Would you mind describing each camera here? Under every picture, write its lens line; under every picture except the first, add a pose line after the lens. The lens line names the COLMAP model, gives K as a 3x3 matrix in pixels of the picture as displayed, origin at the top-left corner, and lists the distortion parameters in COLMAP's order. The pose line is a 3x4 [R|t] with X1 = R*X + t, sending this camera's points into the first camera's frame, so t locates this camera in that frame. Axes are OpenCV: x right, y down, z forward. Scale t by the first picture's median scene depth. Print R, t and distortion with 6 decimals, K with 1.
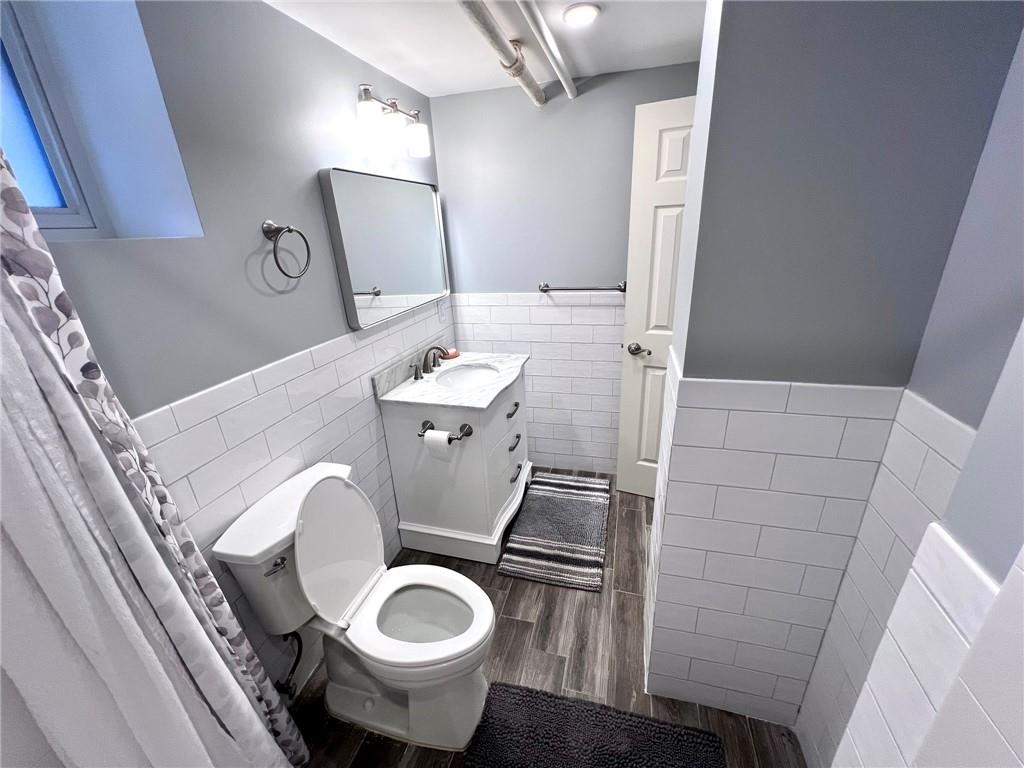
lens RADIAL K [[423.0, 0, 510.4], [0, 423.0, 389.7], [0, 0, 1]] dist [-0.002888, -0.000267]
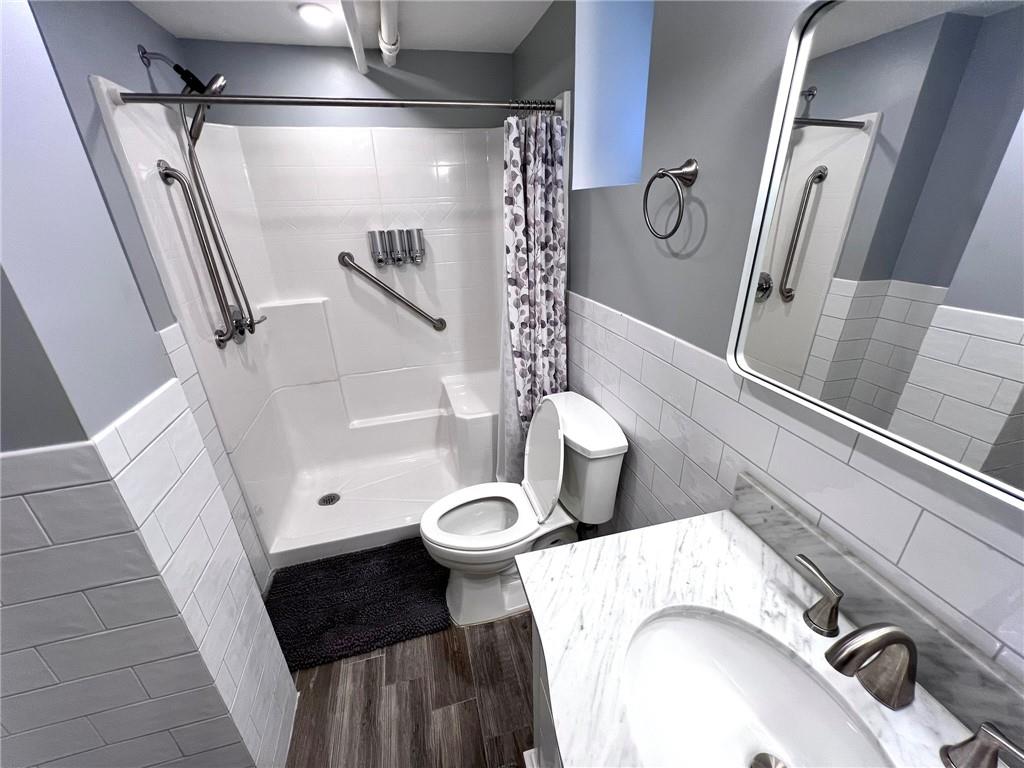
lens RADIAL K [[423.0, 0, 511.7], [0, 423.0, 390.5], [0, 0, 1]] dist [-0.002888, -0.000267]
pose [[-0.866180, 0.261142, -0.426073, 0.118480], [-0.121151, 0.717434, 0.686011, -0.473854], [0.484825, 0.645828, -0.589789, 1.262185]]
